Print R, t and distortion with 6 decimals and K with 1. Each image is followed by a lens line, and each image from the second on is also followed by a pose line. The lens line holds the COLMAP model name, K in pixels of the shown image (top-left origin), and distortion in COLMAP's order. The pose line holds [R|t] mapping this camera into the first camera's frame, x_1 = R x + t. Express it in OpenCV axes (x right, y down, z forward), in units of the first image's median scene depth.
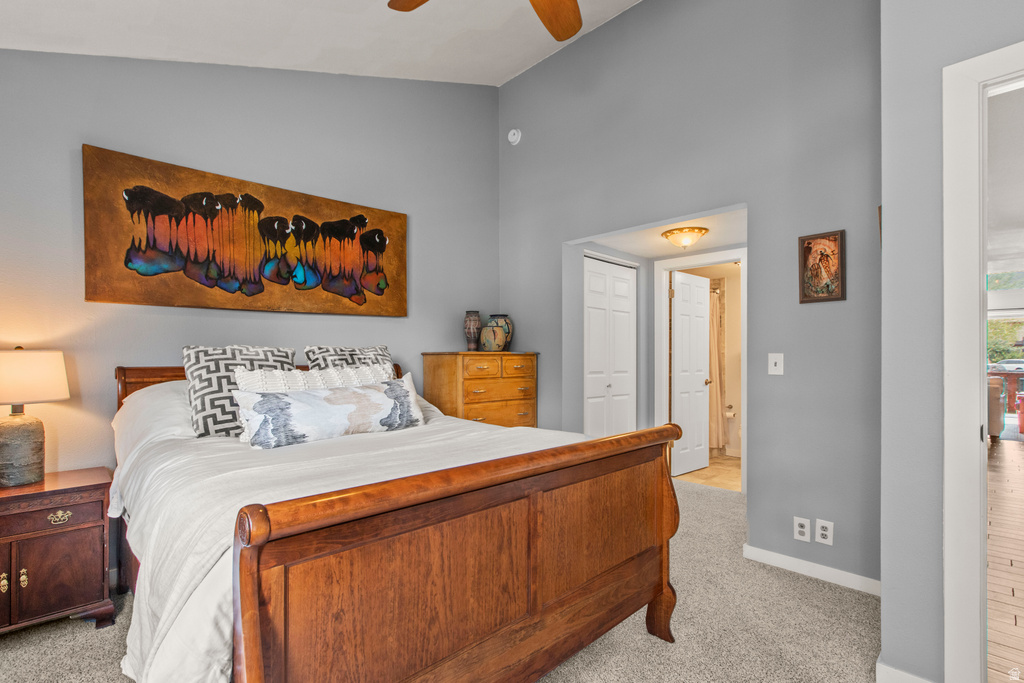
lens RADIAL K [[469.8, 0, 507.7], [0, 469.8, 360.6], [0, 0, 1]] dist [0.004103, -0.000795]
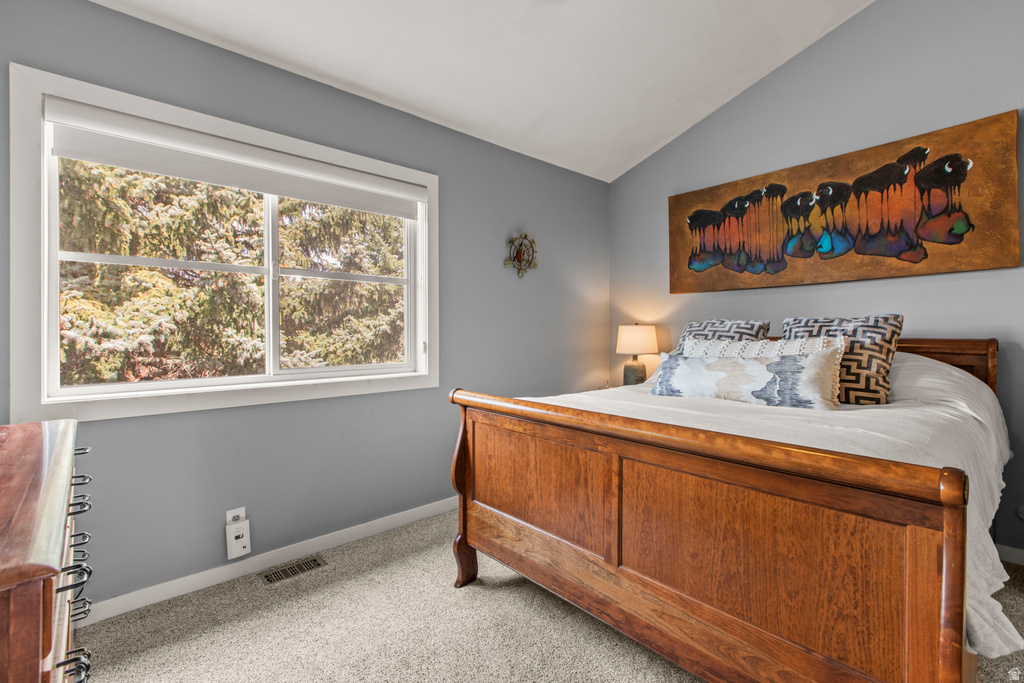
lens RADIAL K [[469.8, 0, 512.0], [0, 469.8, 335.0], [0, 0, 1]] dist [0.004103, -0.000795]
pose [[-0.022063, 0.011935, -0.999685, 0.593732], [-0.006048, 0.999909, 0.012071, -0.002337], [0.999738, 0.006313, -0.021989, 0.409919]]
